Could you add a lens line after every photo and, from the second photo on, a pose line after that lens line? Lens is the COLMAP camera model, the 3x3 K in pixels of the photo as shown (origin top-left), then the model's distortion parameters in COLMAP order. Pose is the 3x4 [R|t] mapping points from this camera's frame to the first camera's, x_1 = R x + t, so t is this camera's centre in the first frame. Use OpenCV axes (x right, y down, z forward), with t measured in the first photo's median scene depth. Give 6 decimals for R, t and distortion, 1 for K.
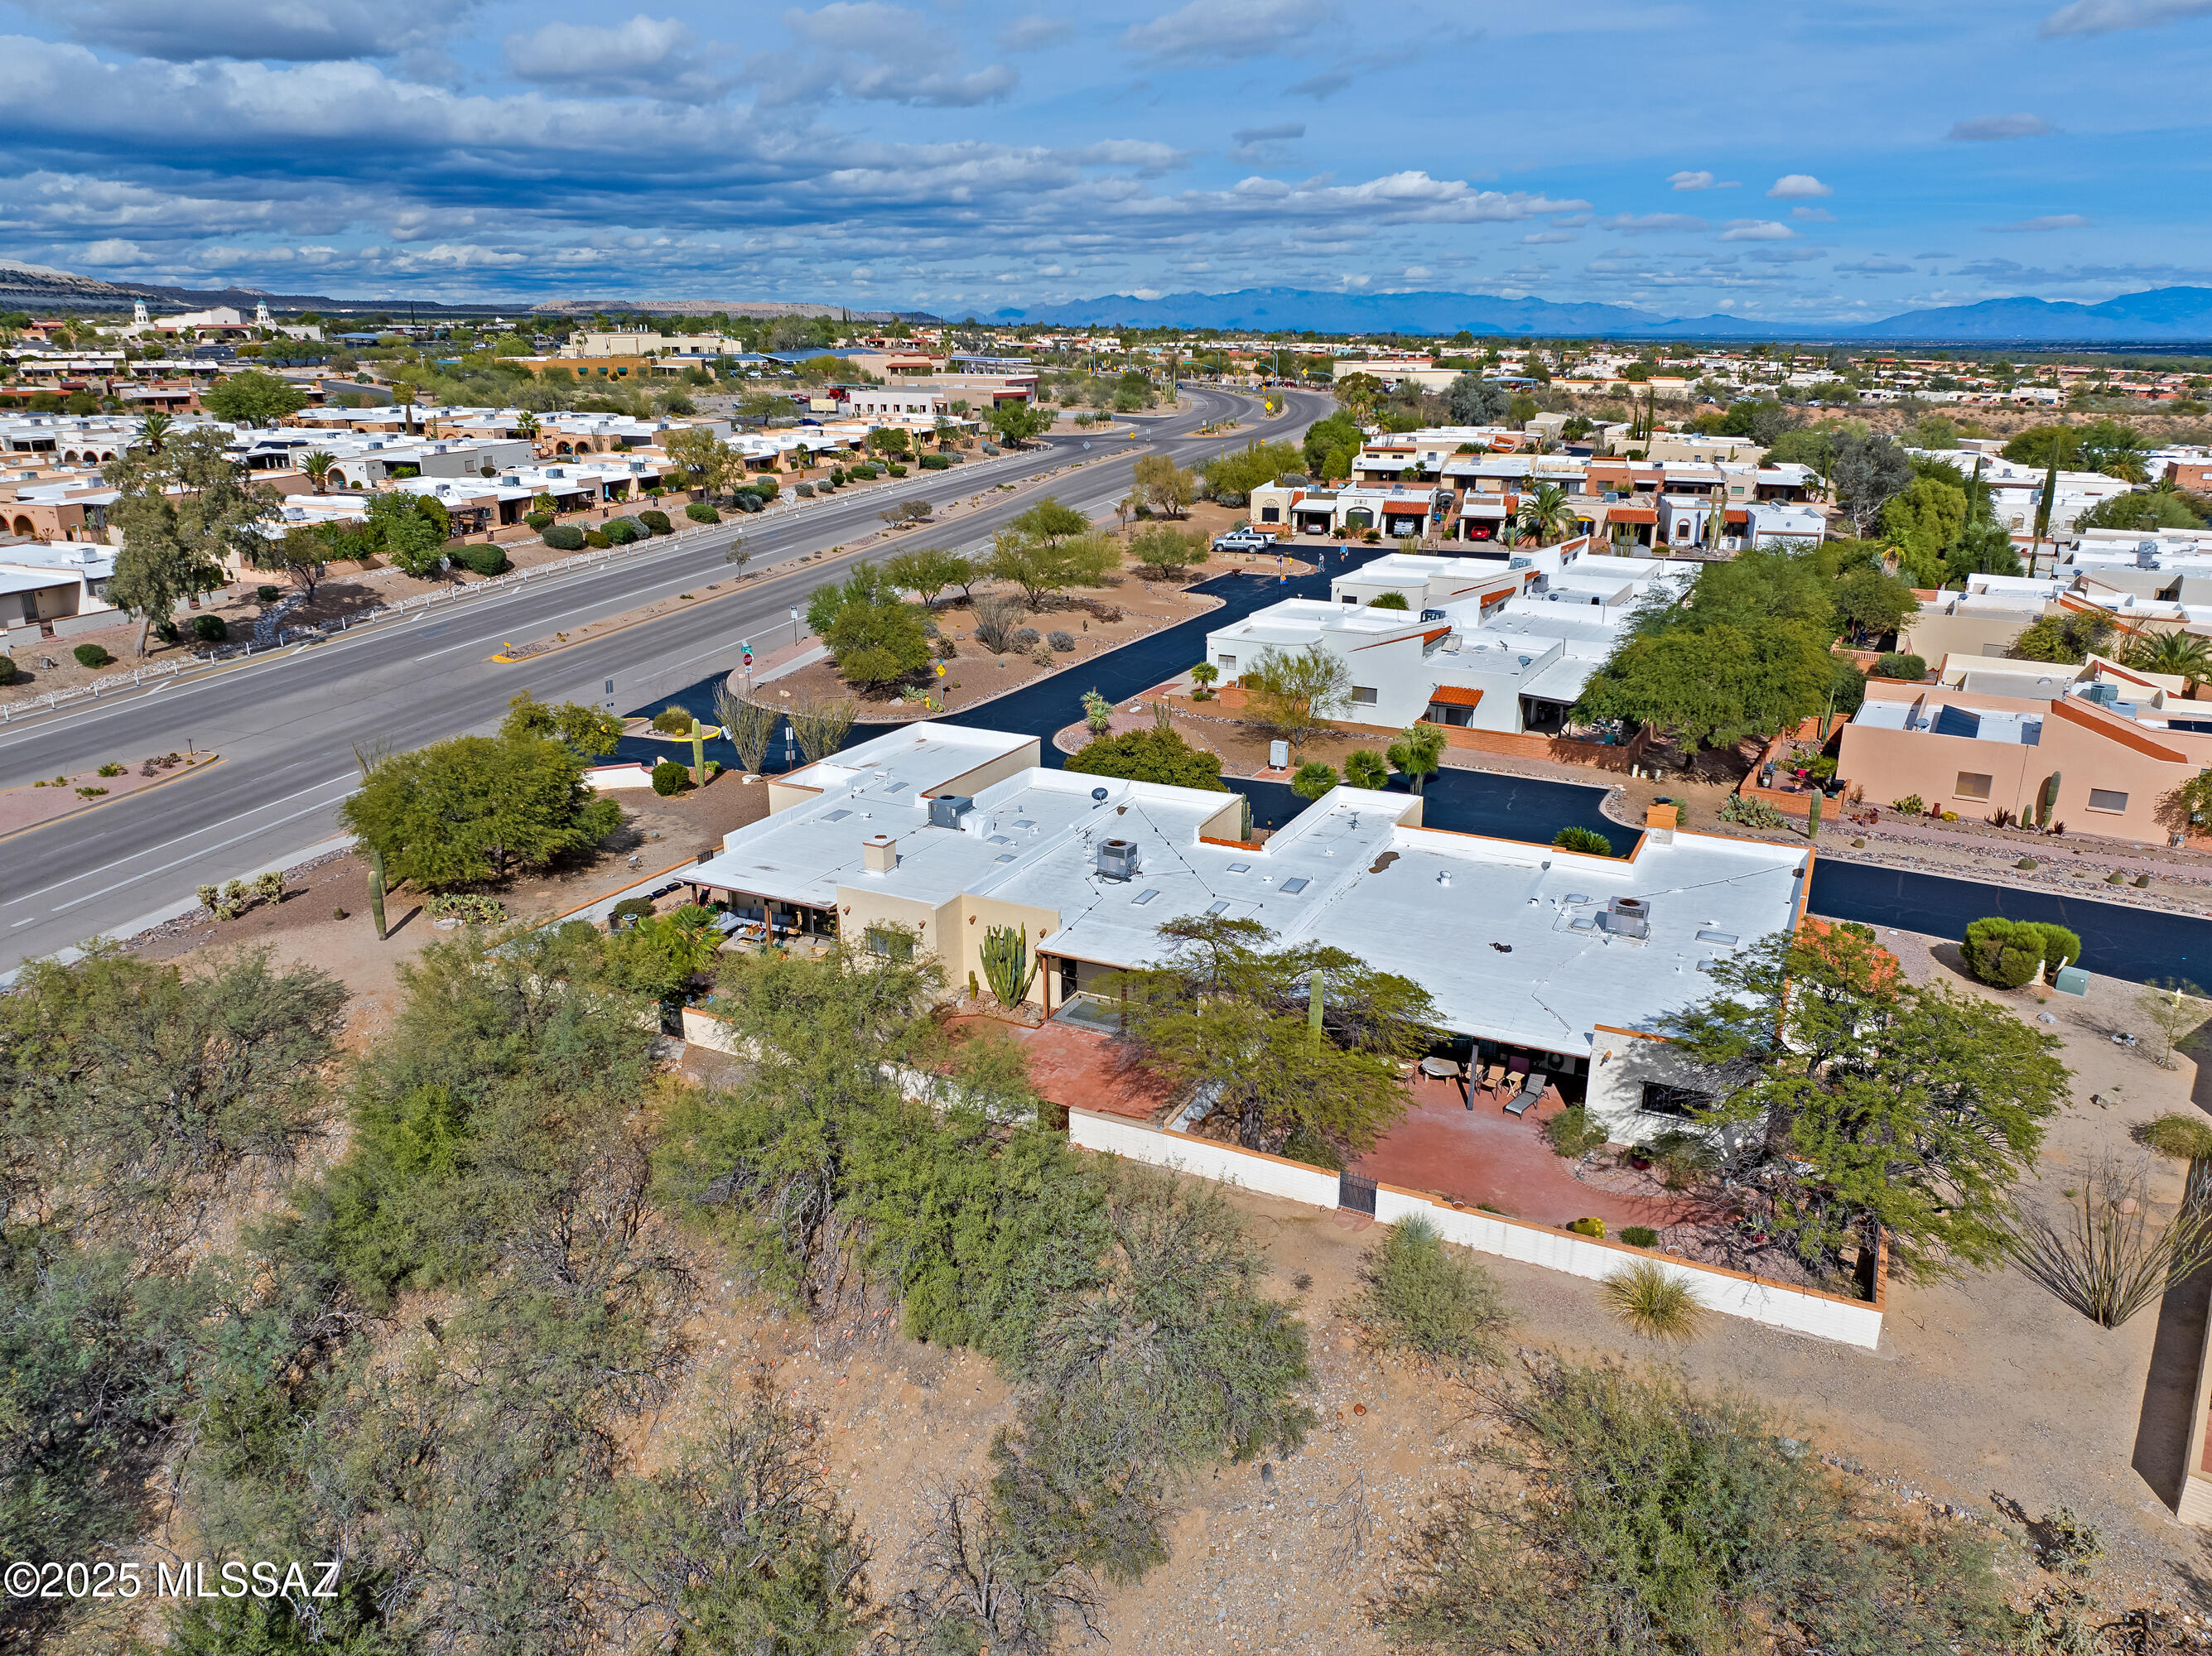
lens RADIAL K [[1554.2, 0, 1103.0], [0, 1554.2, 816.2], [0, 0, 1]] dist [-0.055836, 0.032124]
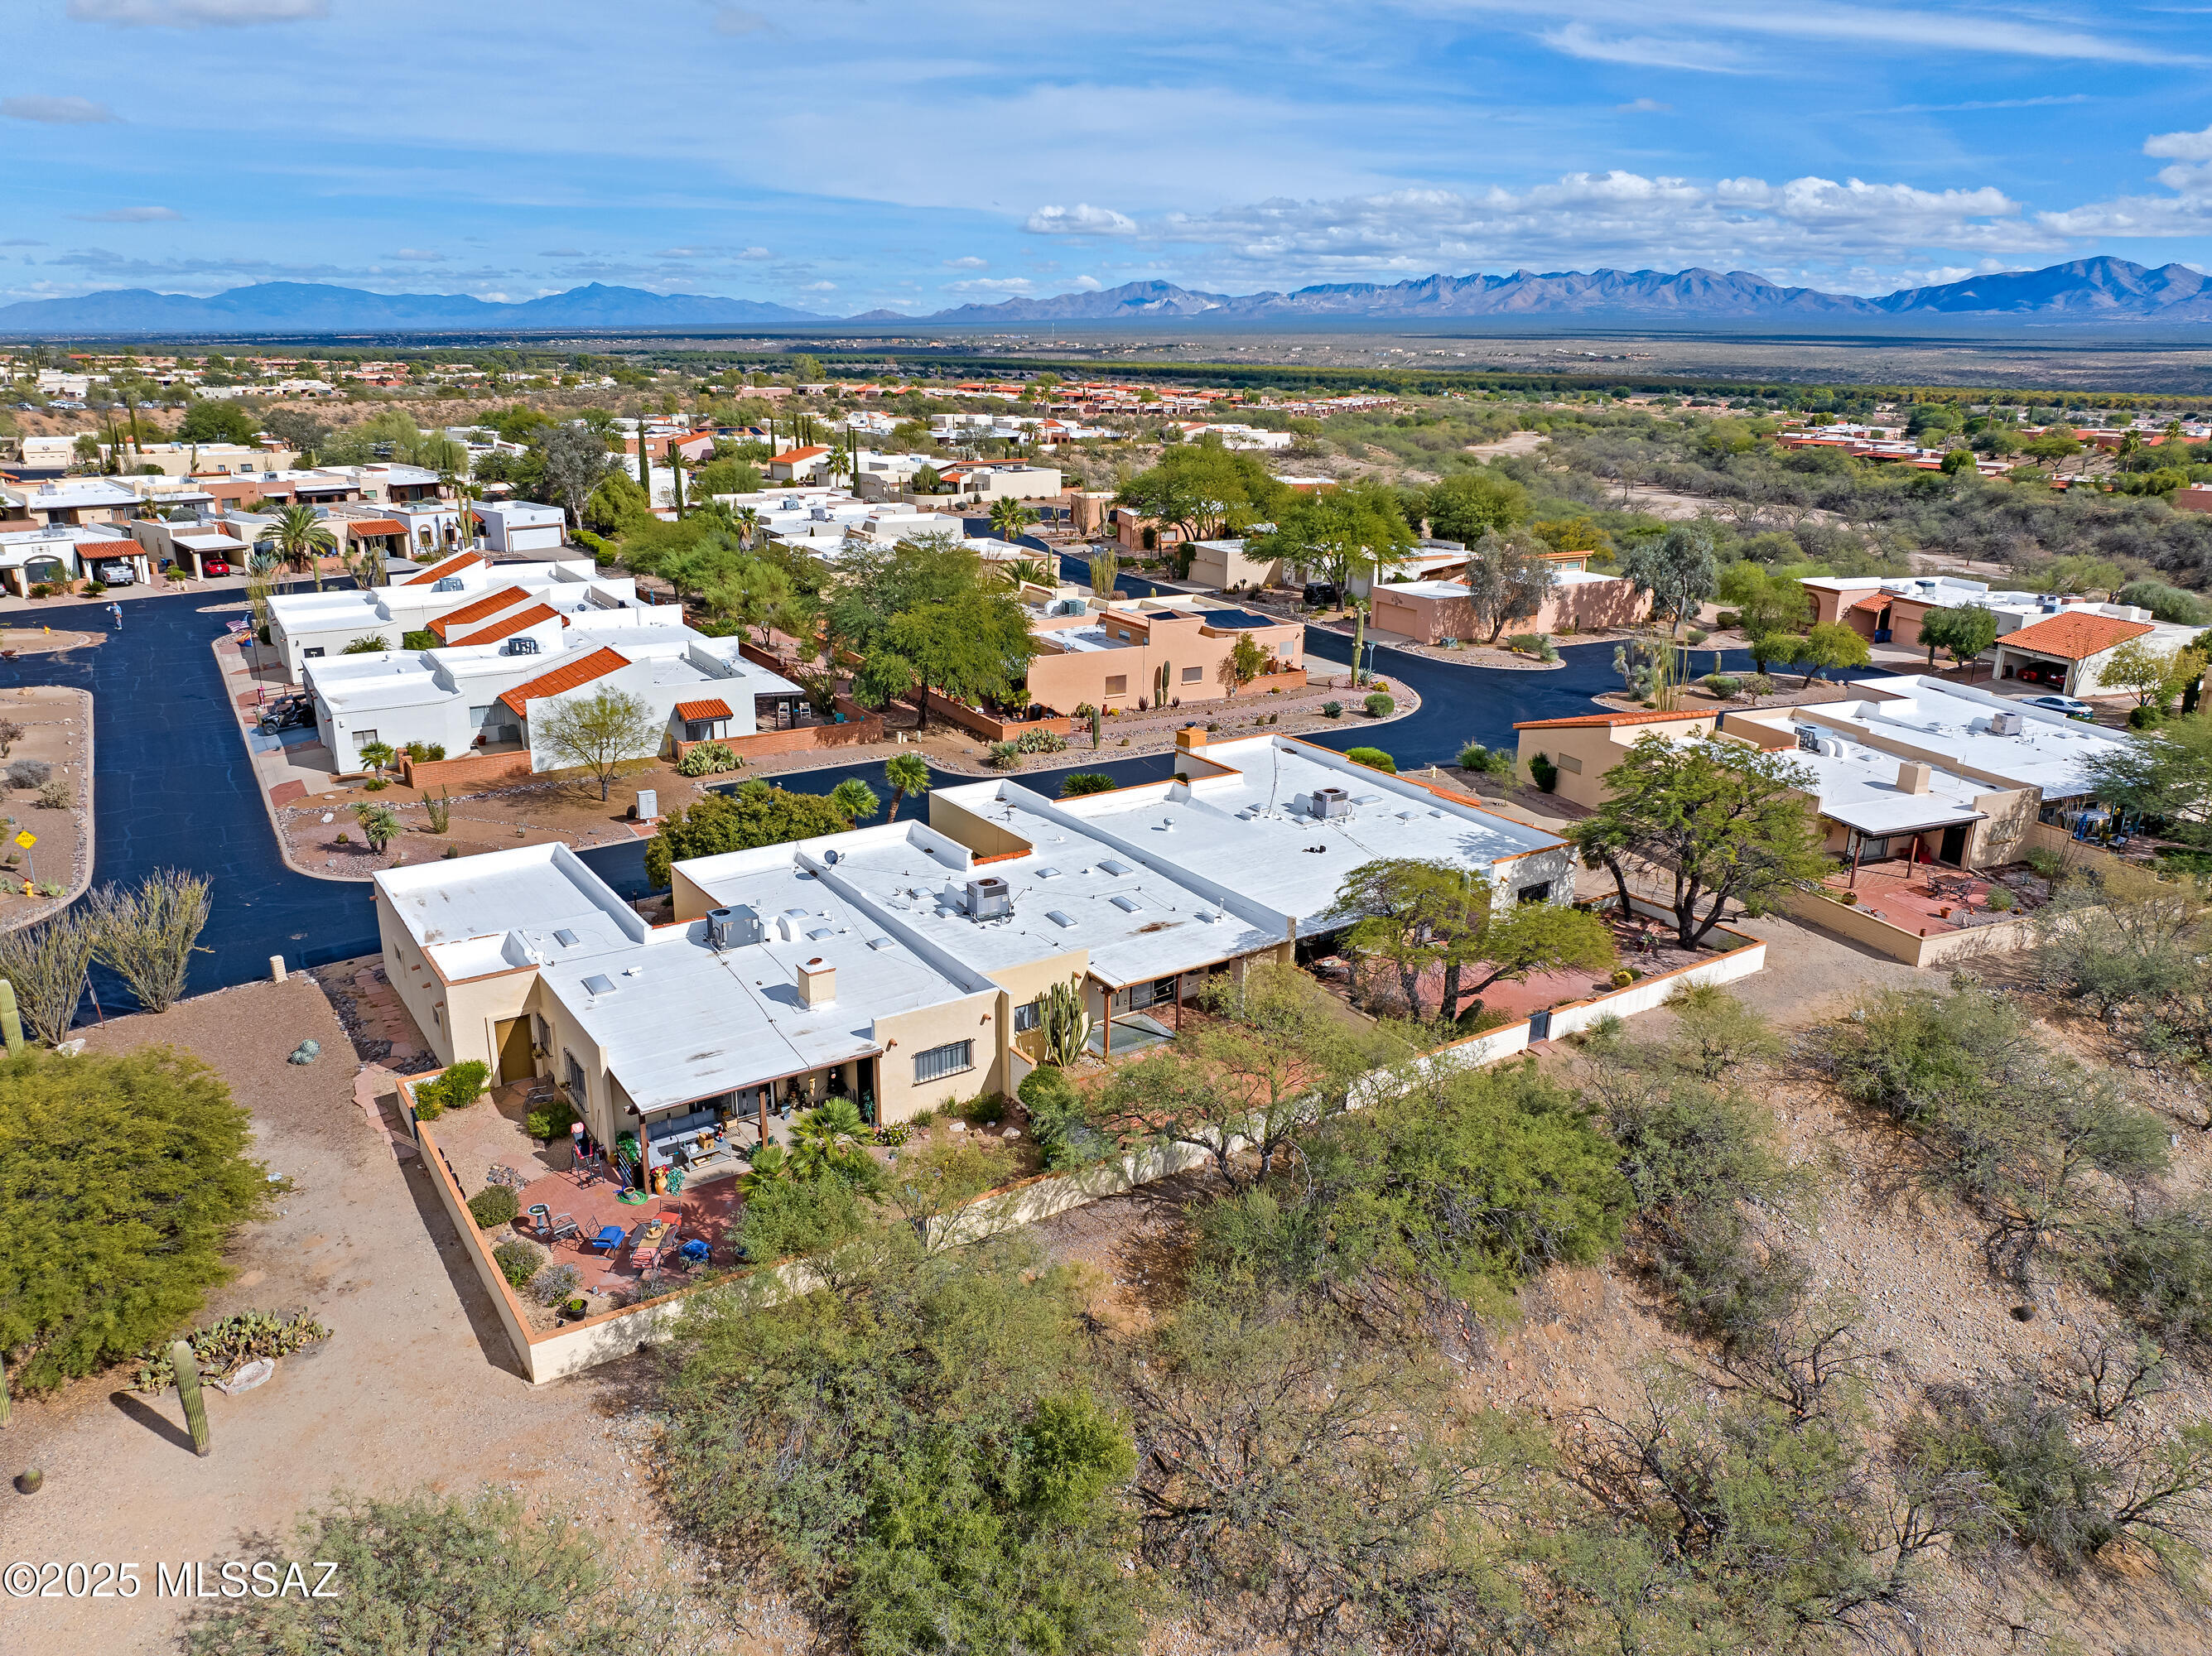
lens RADIAL K [[1544.4, 0, 1114.6], [0, 1544.4, 837.4], [0, 0, 1]] dist [-0.051130, 0.031497]
pose [[0.484854, -0.266185, 0.833104, -0.496601], [0.251397, 0.954776, 0.158751, -0.094340], [-0.837685, 0.132469, 0.529845, 0.297225]]
